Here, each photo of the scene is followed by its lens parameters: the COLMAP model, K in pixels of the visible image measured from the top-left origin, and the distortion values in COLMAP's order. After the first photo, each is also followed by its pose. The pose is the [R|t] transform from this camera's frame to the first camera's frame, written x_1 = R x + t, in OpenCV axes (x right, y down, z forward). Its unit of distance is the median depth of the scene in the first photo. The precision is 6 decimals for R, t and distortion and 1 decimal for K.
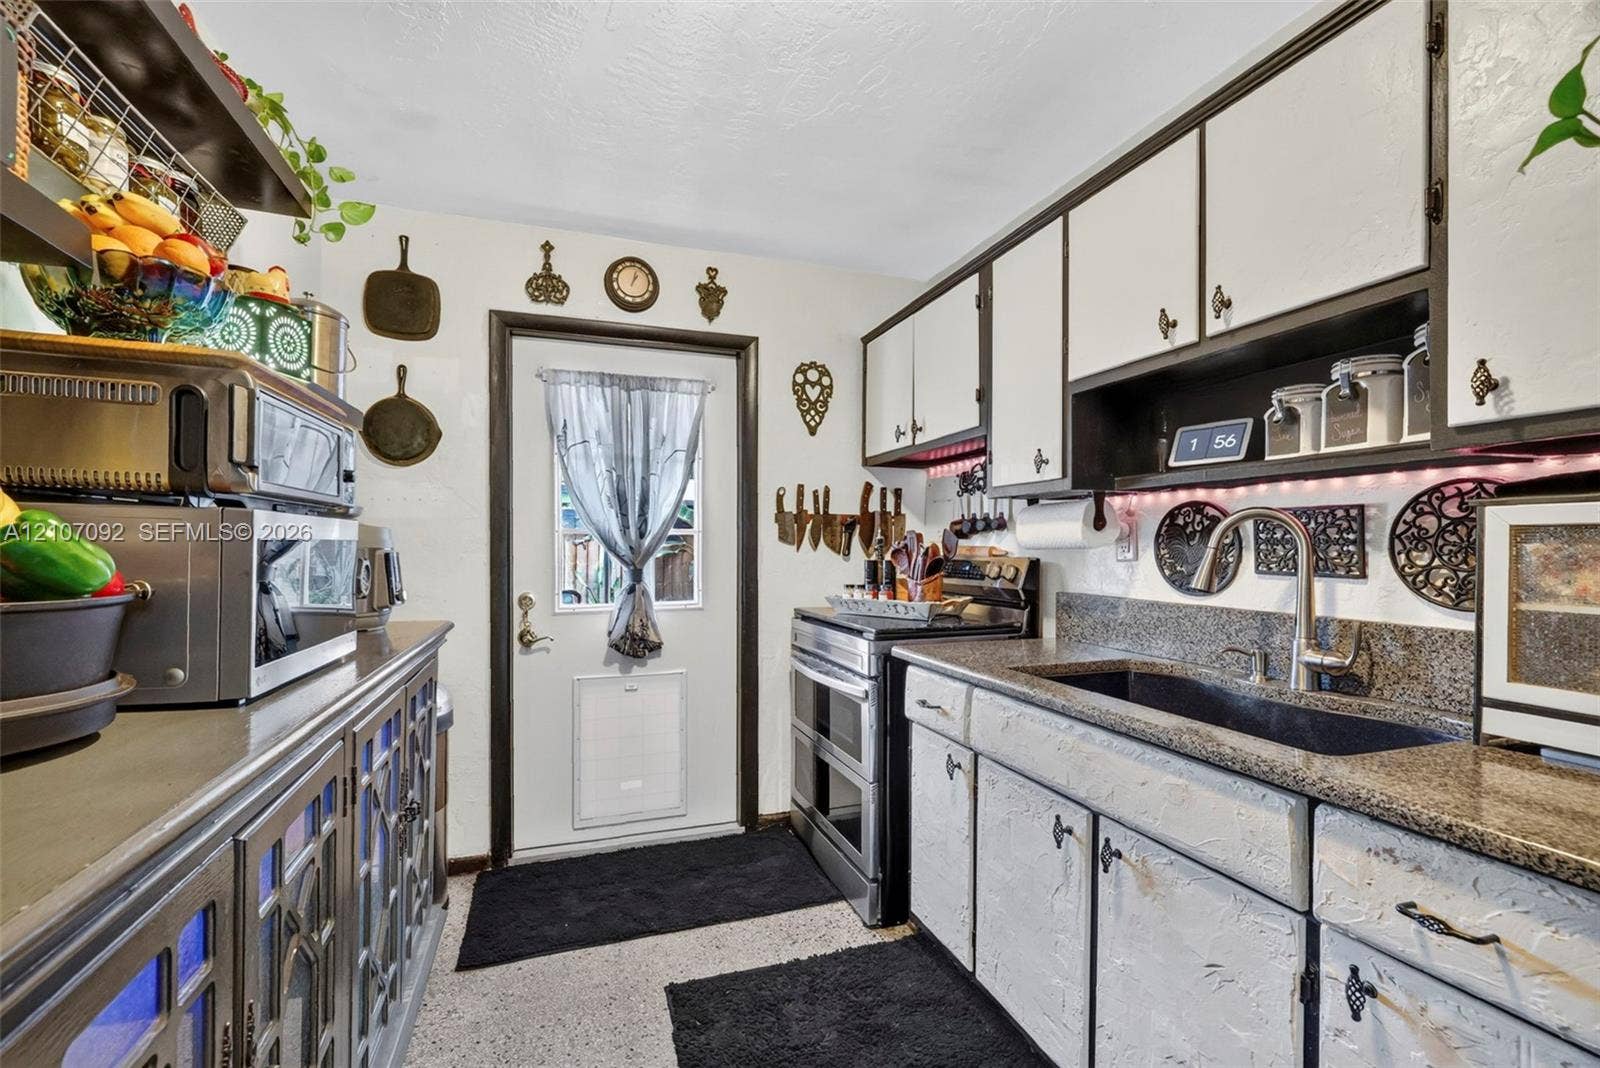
lens RADIAL K [[692.8, 0, 800.0], [0, 692.8, 534.0], [0, 0, 1]] dist [0.000612, 0.000078]
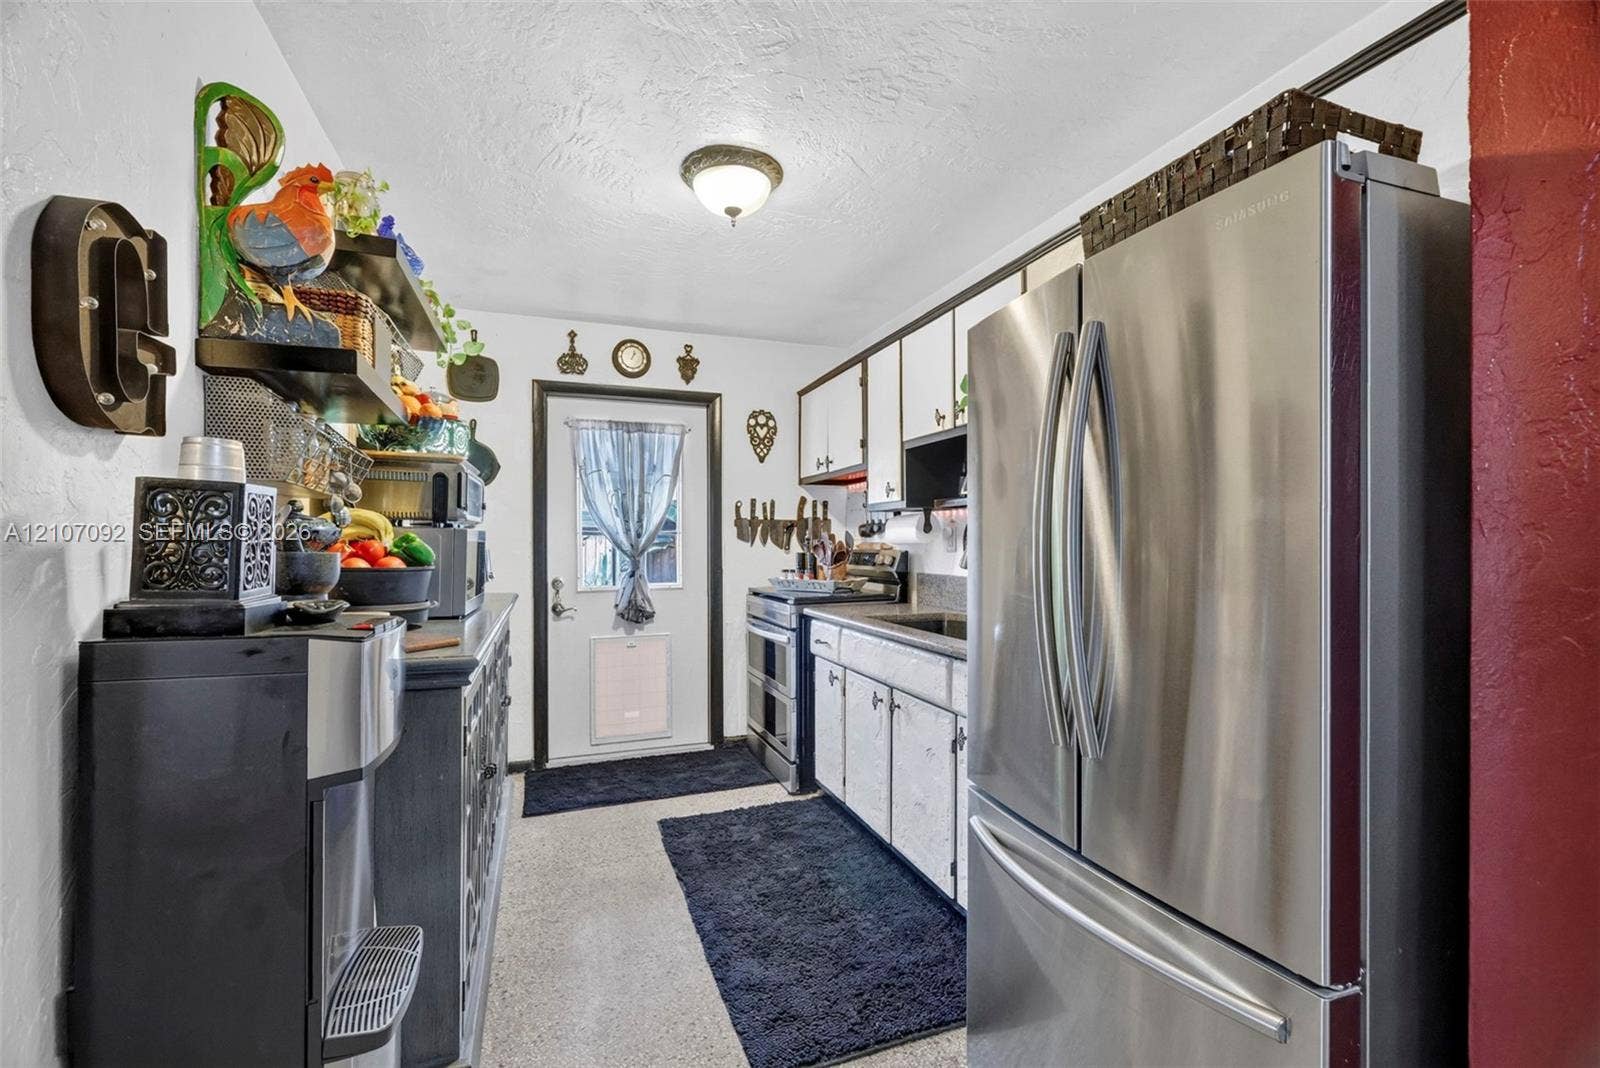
lens RADIAL K [[696.4, 0, 792.4], [0, 696.4, 529.6], [0, 0, 1]] dist [0.003184, 0.000219]
pose [[0.999983, -0.004567, 0.003748, 0.081021], [0.004569, 0.999989, -0.000561, -0.009016], [-0.003746, 0.000579, 0.999993, -0.432655]]
